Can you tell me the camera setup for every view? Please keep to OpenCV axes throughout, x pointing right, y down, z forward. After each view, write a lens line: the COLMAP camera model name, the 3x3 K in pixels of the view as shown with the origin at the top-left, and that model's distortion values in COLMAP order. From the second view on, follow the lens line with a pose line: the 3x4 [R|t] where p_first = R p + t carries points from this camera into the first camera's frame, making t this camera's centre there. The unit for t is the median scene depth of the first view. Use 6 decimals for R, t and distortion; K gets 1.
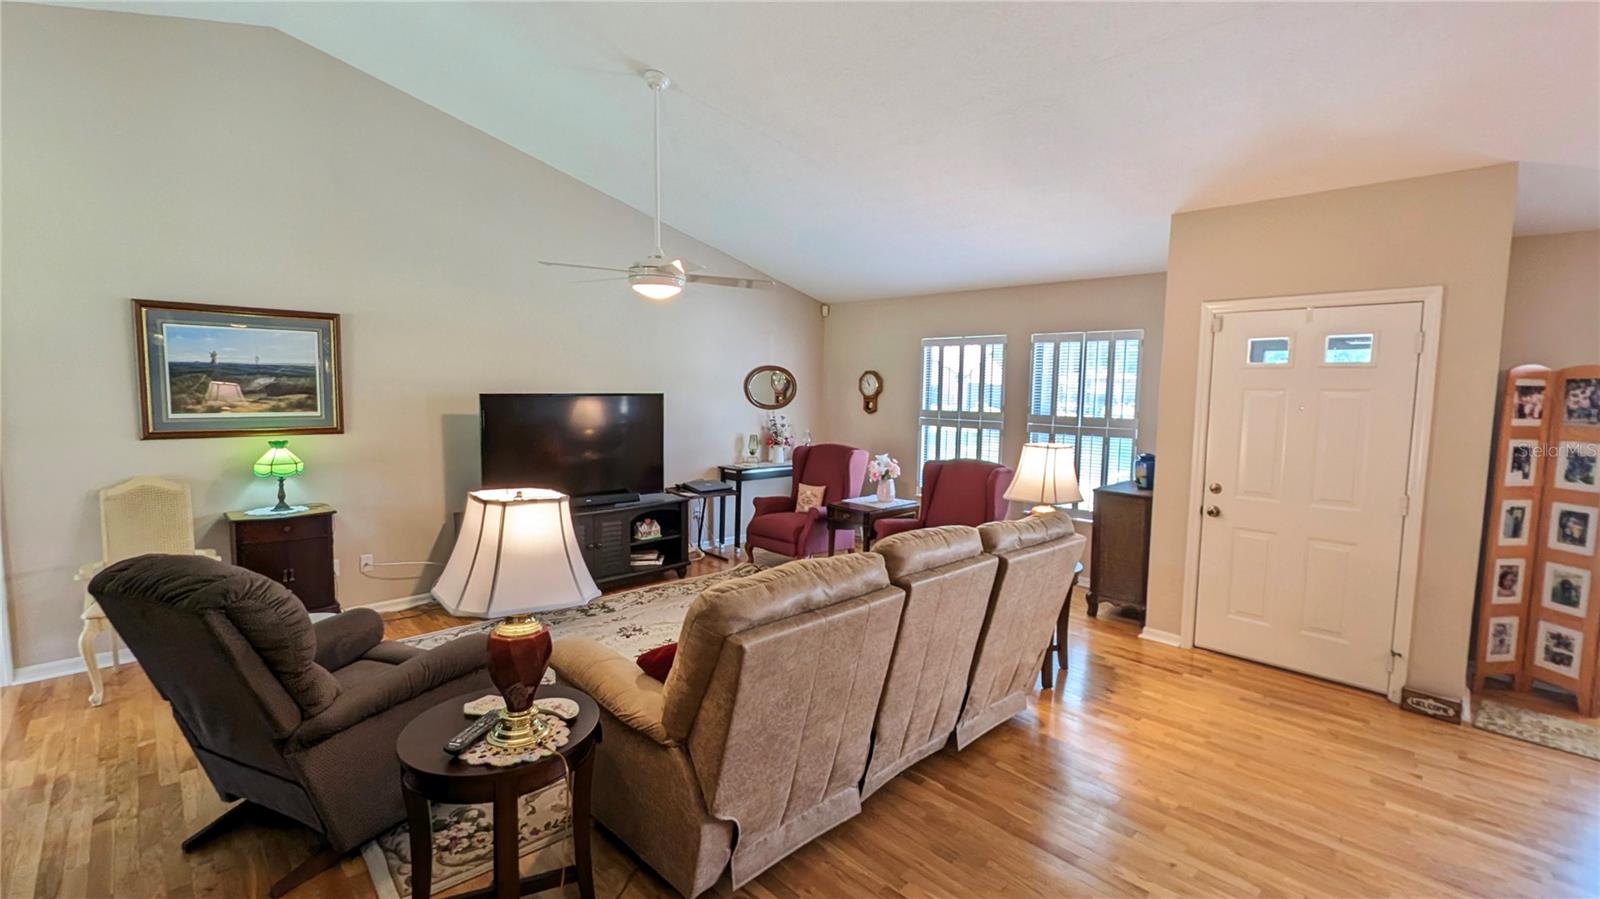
lens RADIAL K [[677.9, 0, 809.9], [0, 677.9, 447.2], [0, 0, 1]] dist [0.001645, -0.000055]
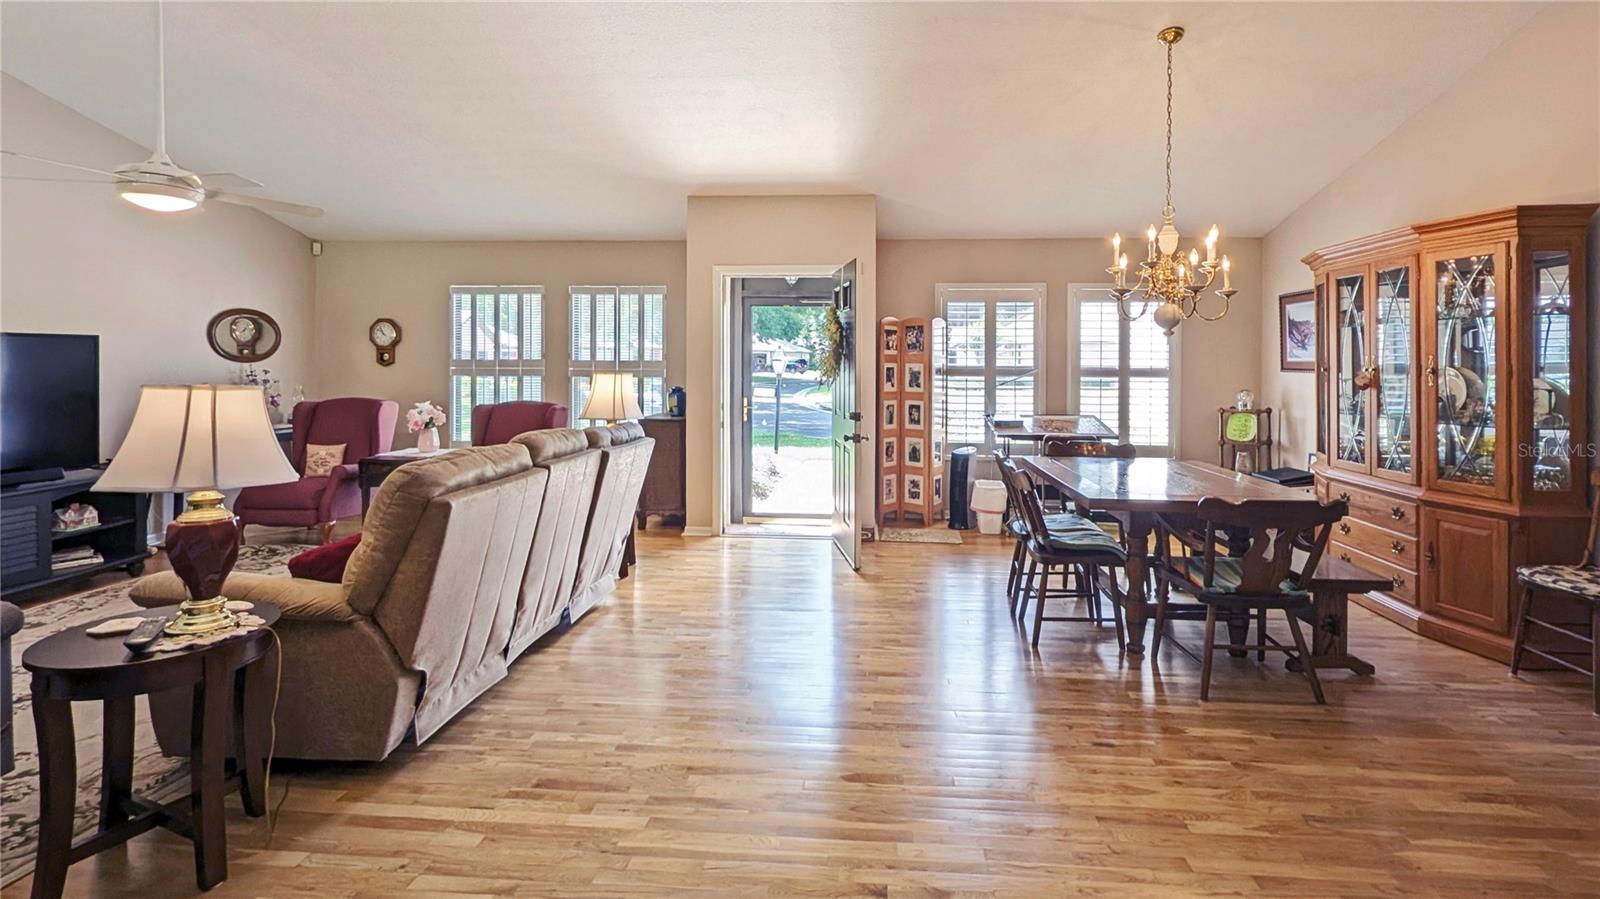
lens RADIAL K [[723.5, 0, 826.6], [0, 723.5, 359.3], [0, 0, 1]] dist [0.001392, -0.000083]
pose [[0.754911, -0.012365, 0.655710, -0.168913], [0.065988, 0.996180, -0.057186, 0.059800], [-0.652499, 0.086439, 0.752844, -0.174046]]
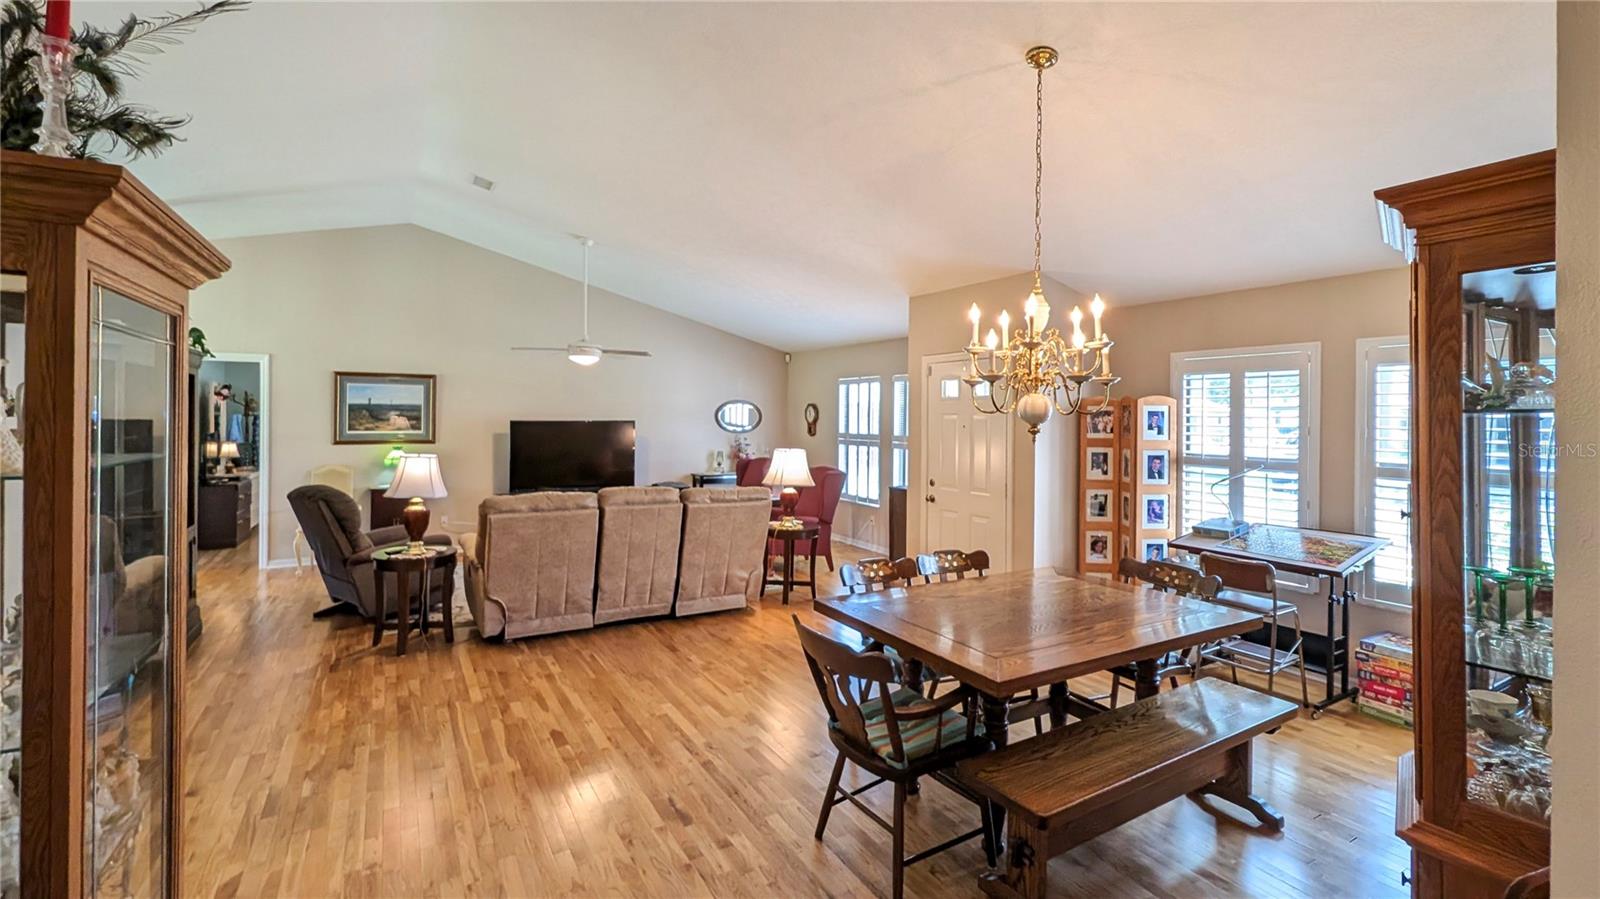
lens RADIAL K [[699.9, 0, 809.4], [0, 699.9, 412.7], [0, 0, 1]] dist [-0.001527, -0.000189]
pose [[0.970845, -0.007163, -0.239599, 0.700664], [-0.016368, 0.995239, -0.096076, 0.059559], [0.239147, 0.097196, 0.966106, -0.520100]]
